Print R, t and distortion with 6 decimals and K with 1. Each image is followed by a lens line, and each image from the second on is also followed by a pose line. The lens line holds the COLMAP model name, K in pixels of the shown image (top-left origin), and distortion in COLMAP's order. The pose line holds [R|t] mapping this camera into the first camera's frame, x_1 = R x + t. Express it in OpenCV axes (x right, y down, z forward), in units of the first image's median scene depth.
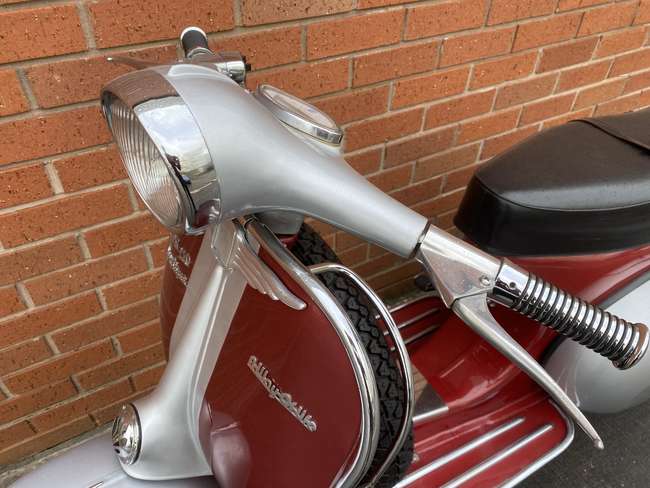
lens RADIAL K [[497.8, 0, 325.2], [0, 497.8, 243.1], [0, 0, 1]] dist [-0.007647, -0.001491]
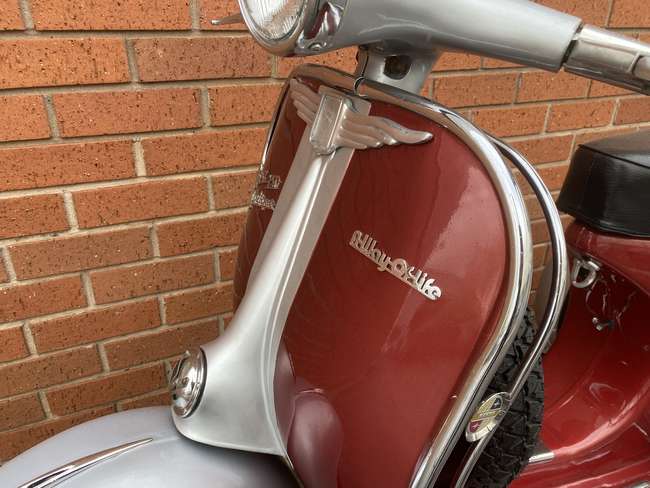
lens RADIAL K [[497.8, 0, 324.6], [0, 497.8, 245.2], [0, 0, 1]] dist [-0.007647, -0.001491]
pose [[0.994948, 0.026769, -0.096756, -0.065424], [-0.051644, 0.962964, -0.264637, 0.265312], [0.086088, 0.268297, 0.959482, 0.105121]]
